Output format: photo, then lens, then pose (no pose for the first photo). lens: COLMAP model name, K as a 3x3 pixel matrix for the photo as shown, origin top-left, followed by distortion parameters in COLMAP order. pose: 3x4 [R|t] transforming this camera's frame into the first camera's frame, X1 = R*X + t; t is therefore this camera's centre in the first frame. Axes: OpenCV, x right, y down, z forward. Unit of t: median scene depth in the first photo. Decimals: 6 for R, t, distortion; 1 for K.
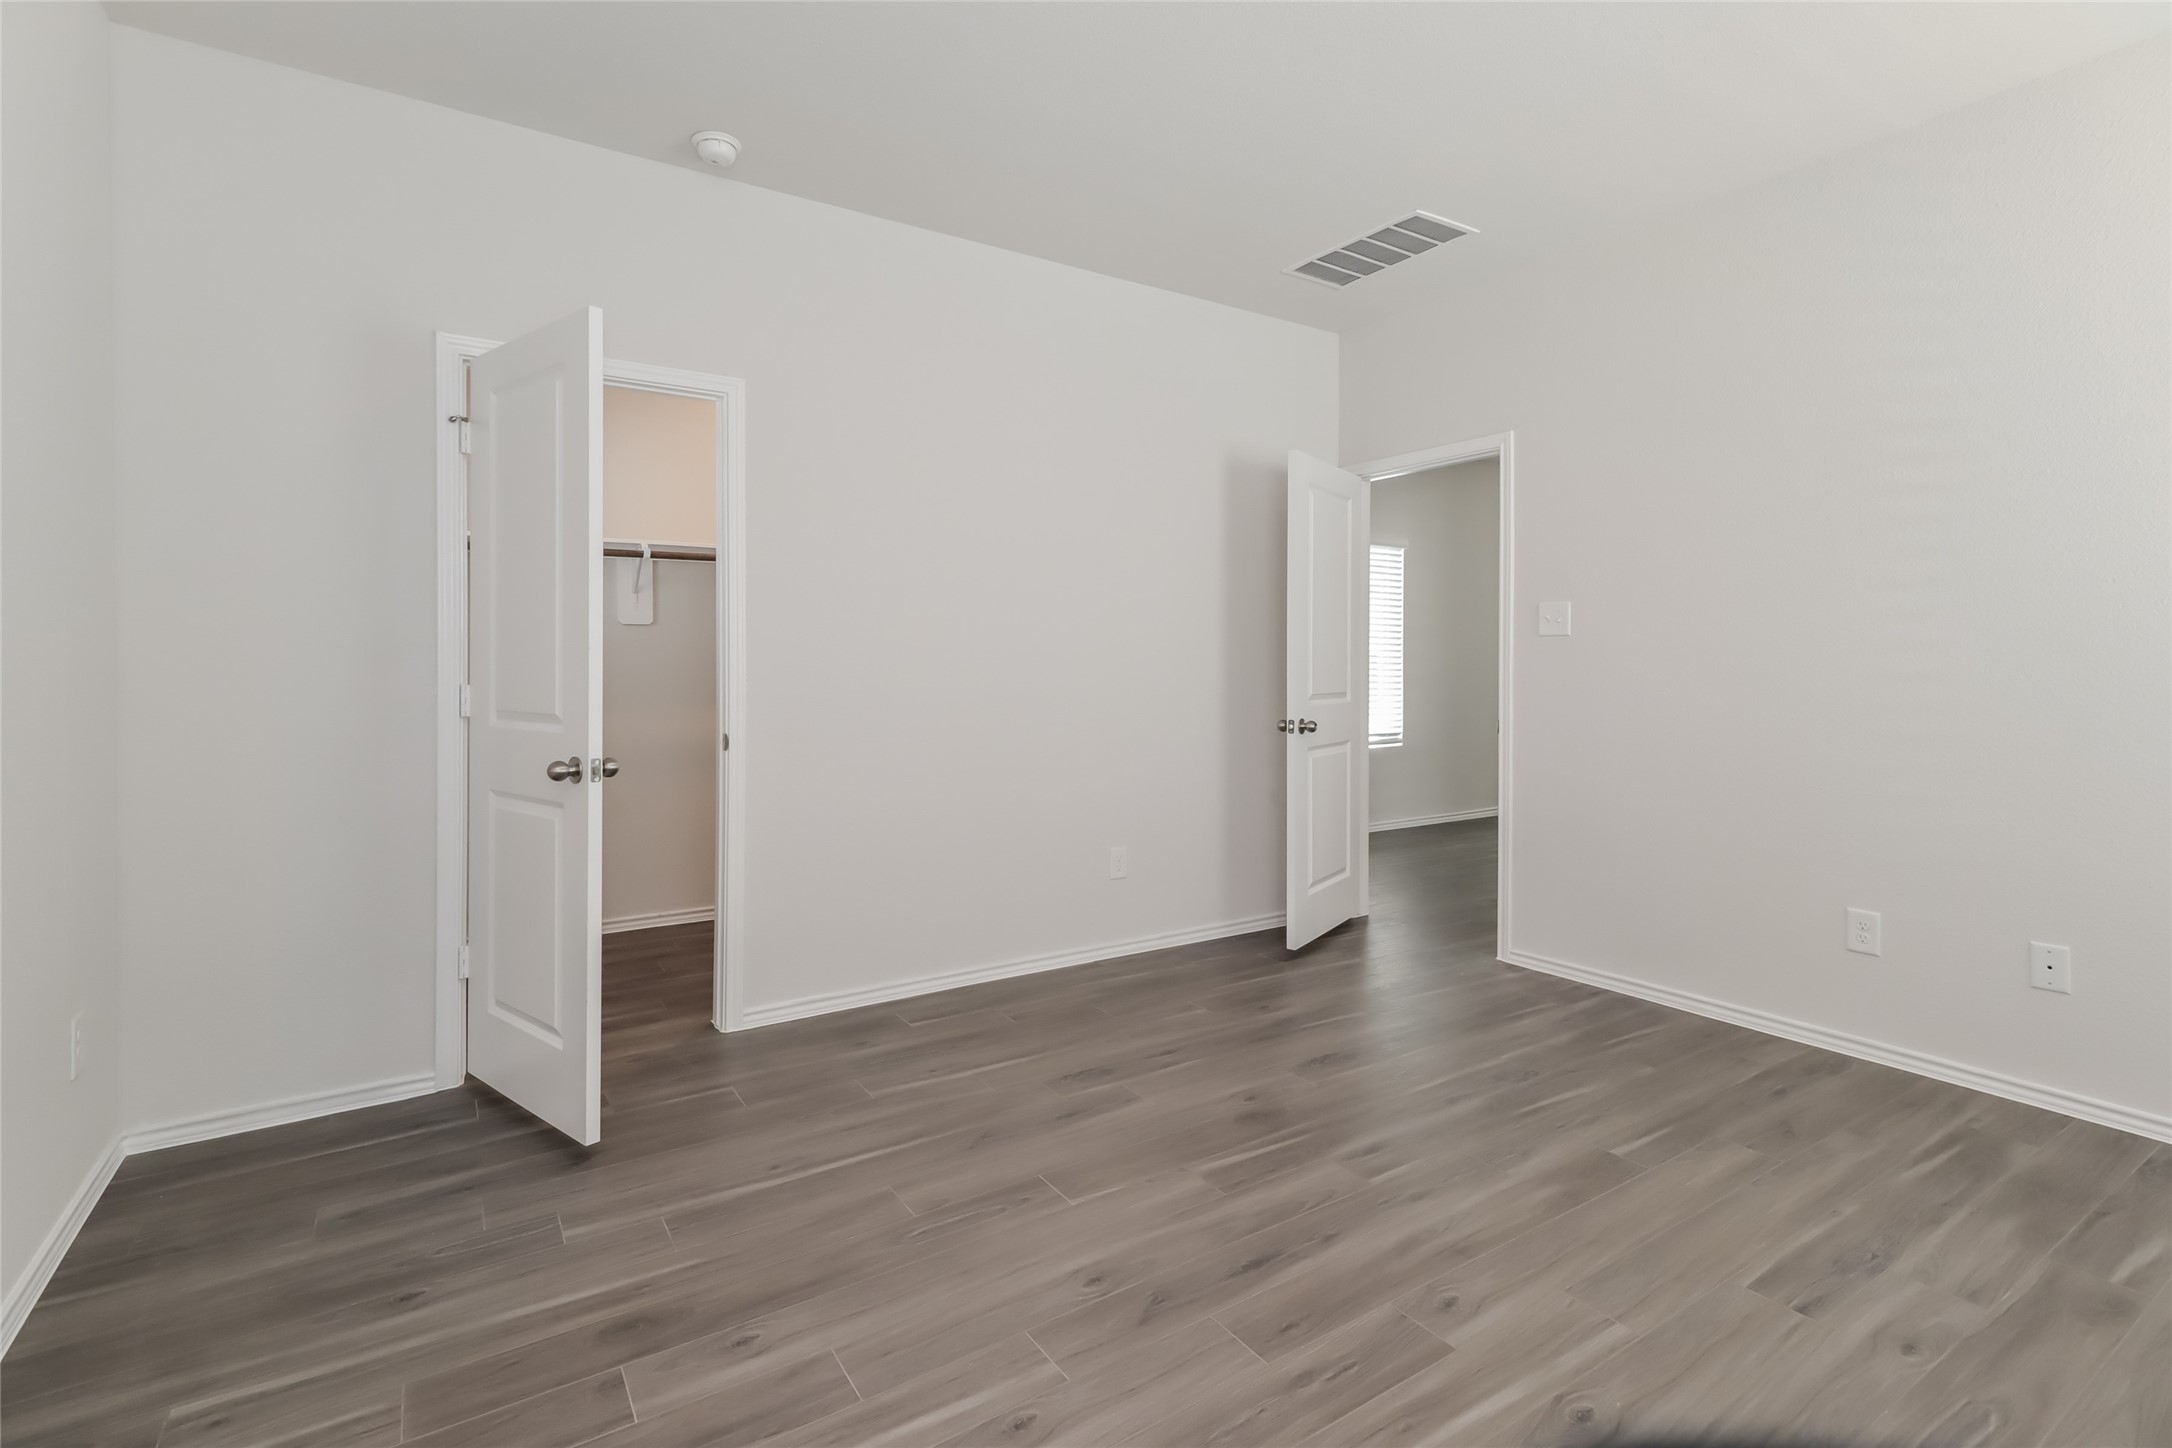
lens RADIAL K [[1014.2, 0, 1091.5], [0, 1014.2, 665.6], [0, 0, 1]] dist [0.017075, 0.000030]
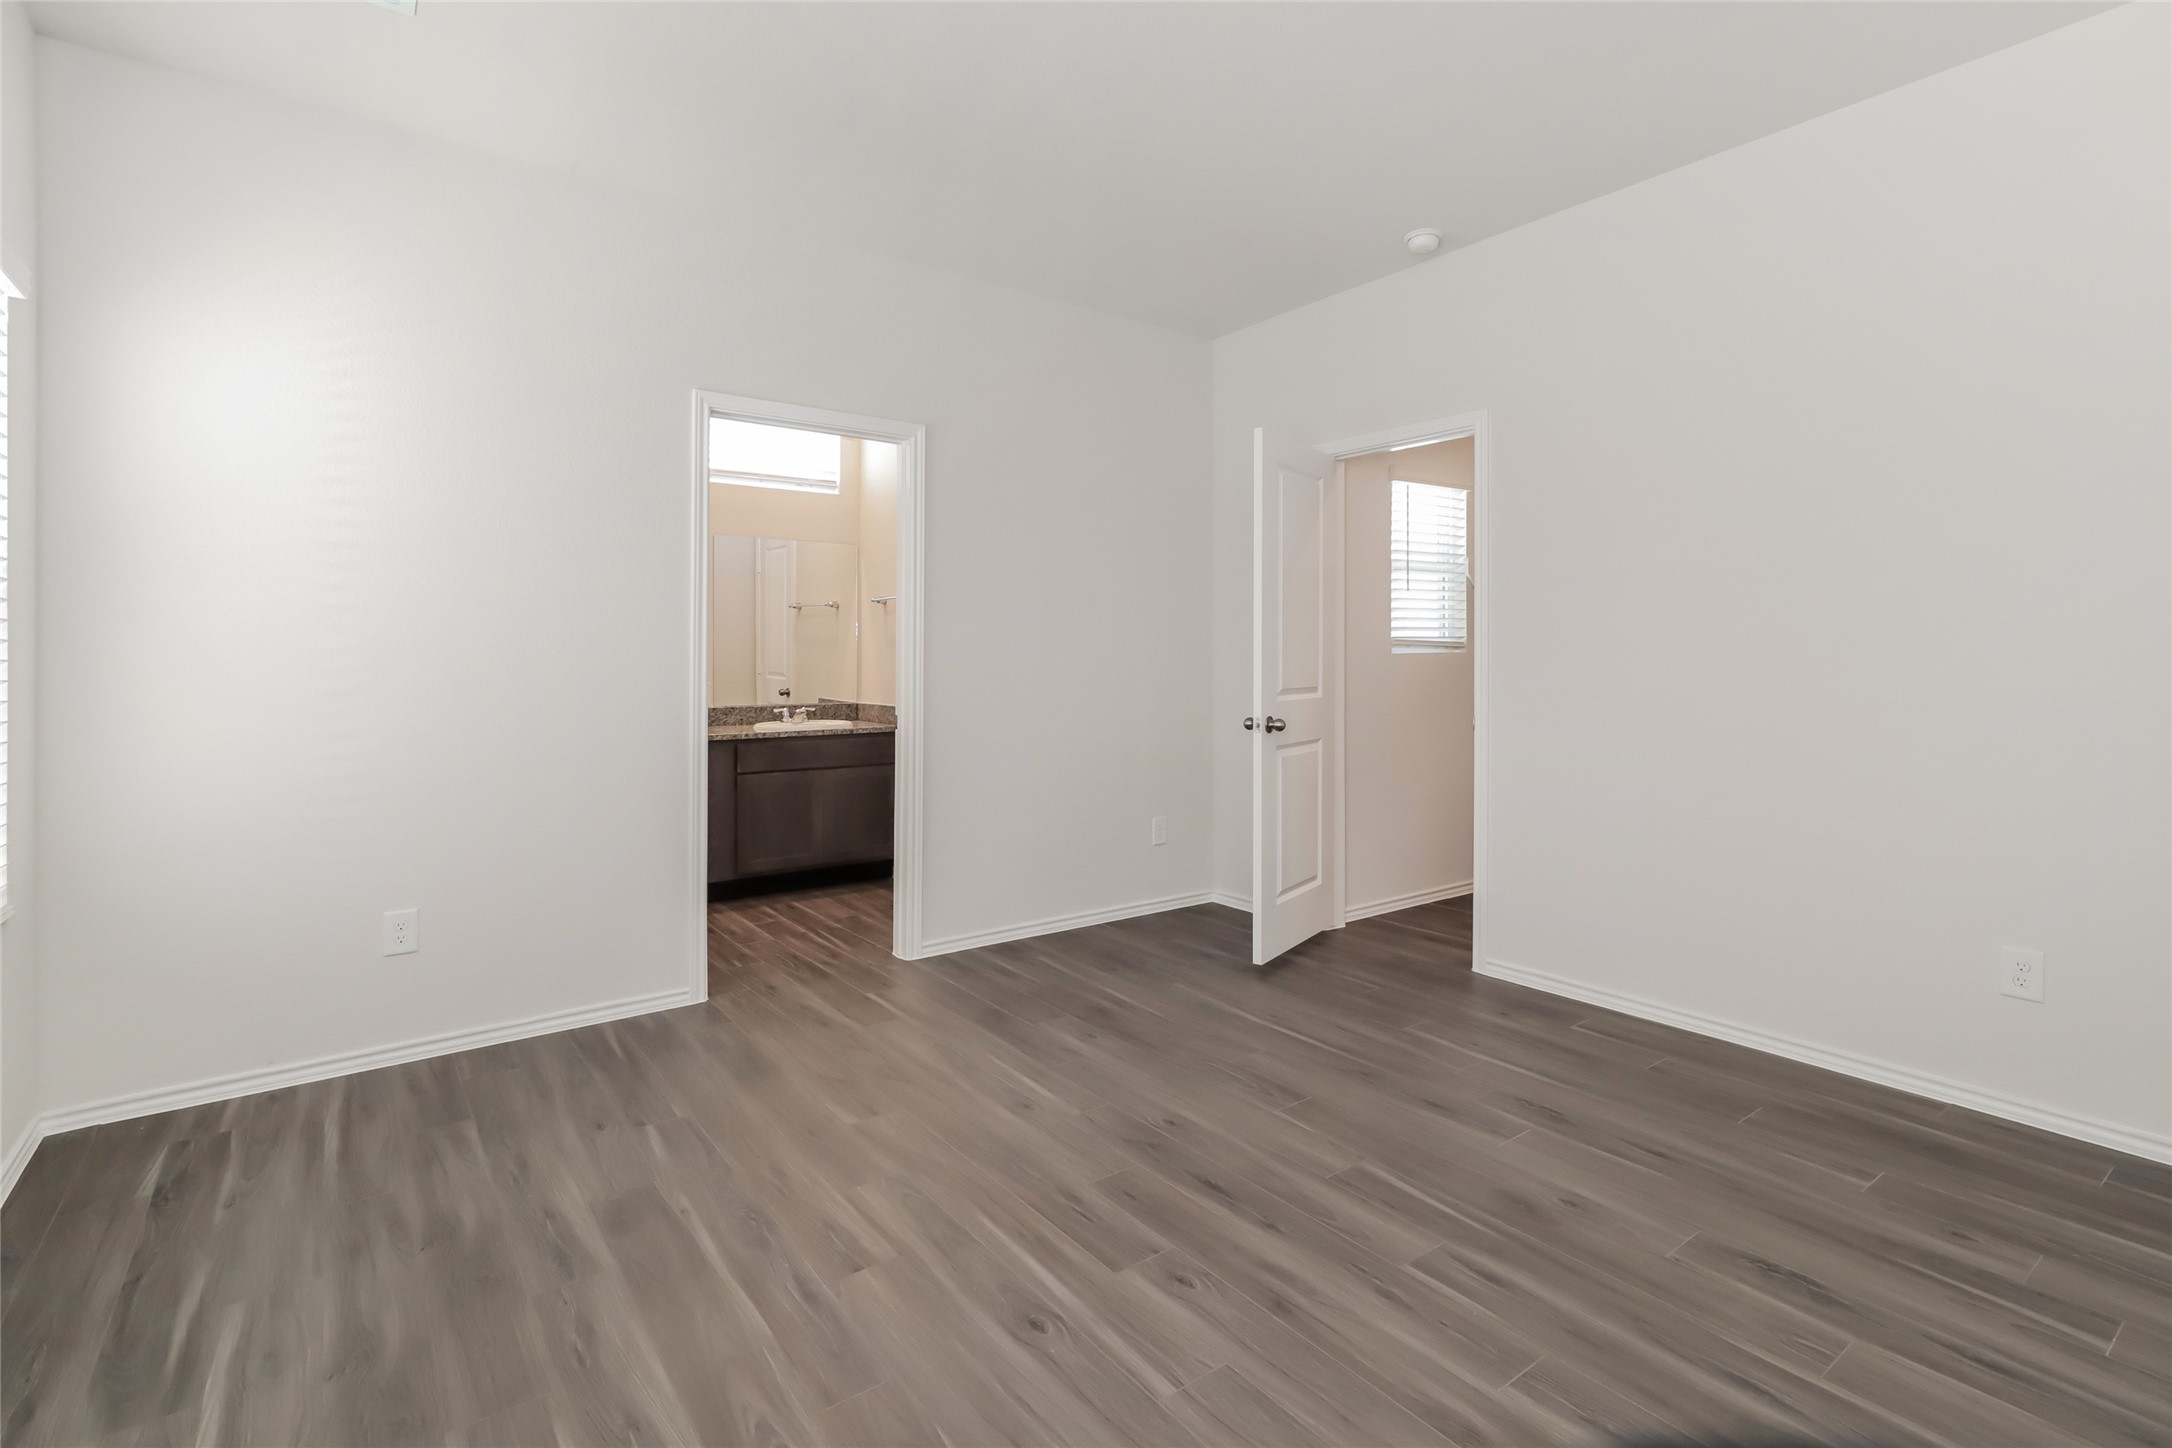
lens RADIAL K [[1014.2, 0, 1091.5], [0, 1014.2, 665.6], [0, 0, 1]] dist [0.017075, 0.000030]
pose [[0.059621, 0.006070, -0.998203, 1.179945], [-0.000180, 0.999982, 0.006070, 0.000674], [0.998221, -0.000183, 0.059621, 0.734953]]
